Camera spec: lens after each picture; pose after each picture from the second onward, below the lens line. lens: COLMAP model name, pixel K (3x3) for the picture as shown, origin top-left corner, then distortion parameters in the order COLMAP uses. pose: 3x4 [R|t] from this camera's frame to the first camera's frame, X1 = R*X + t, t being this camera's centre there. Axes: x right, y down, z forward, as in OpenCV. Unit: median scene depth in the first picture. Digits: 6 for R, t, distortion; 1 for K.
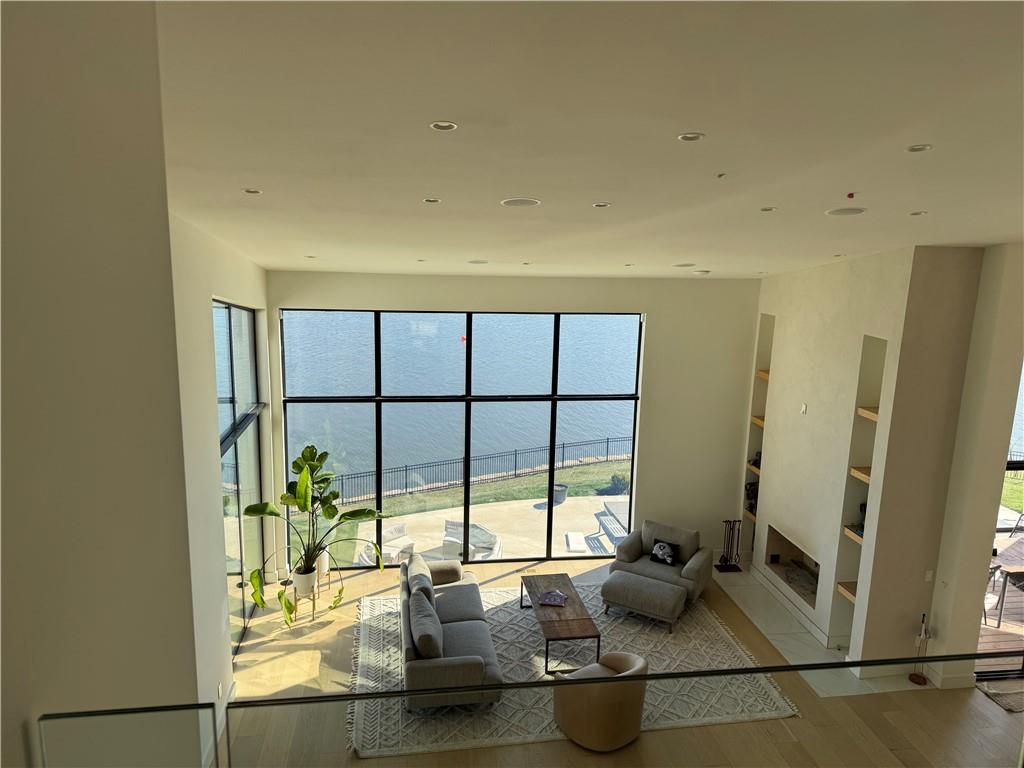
lens RADIAL K [[722.2, 0, 512.0], [0, 722.2, 384.0], [0, 0, 1]] dist [0.067832, -0.002259]
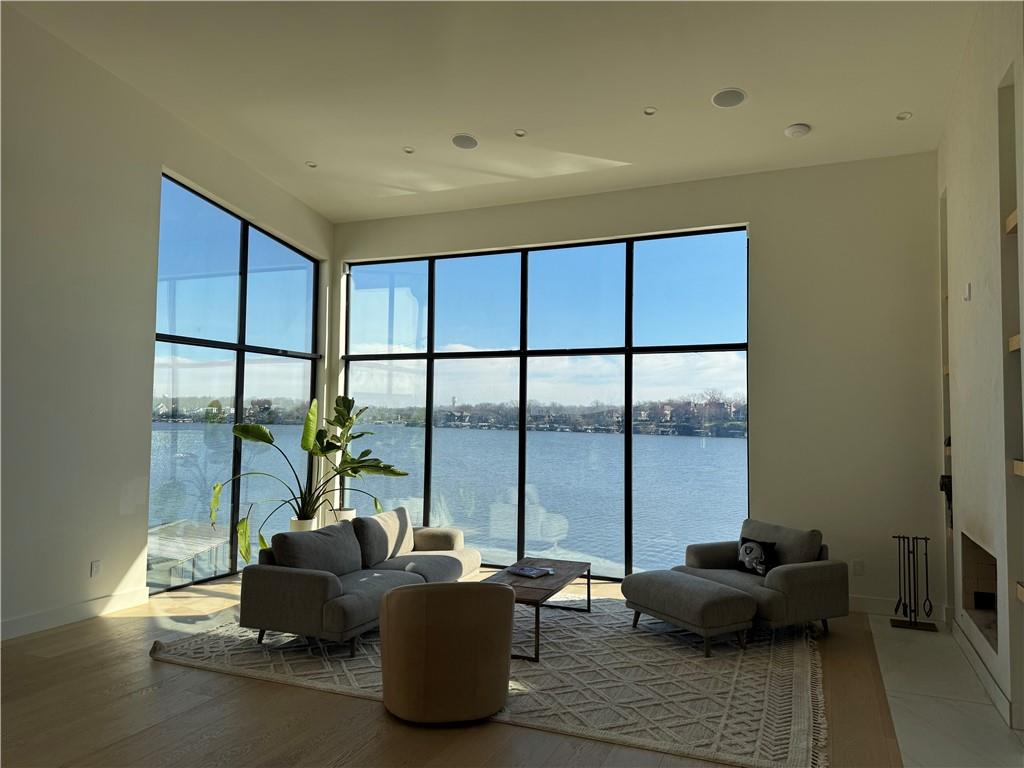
lens RADIAL K [[722.2, 0, 512.0], [0, 722.2, 384.0], [0, 0, 1]] dist [0.067832, -0.002259]
pose [[0.851399, -0.040669, -0.522940, 0.368918], [-0.094522, 0.968771, -0.229232, 0.251653], [0.515932, 0.244597, 0.820967, 0.330568]]
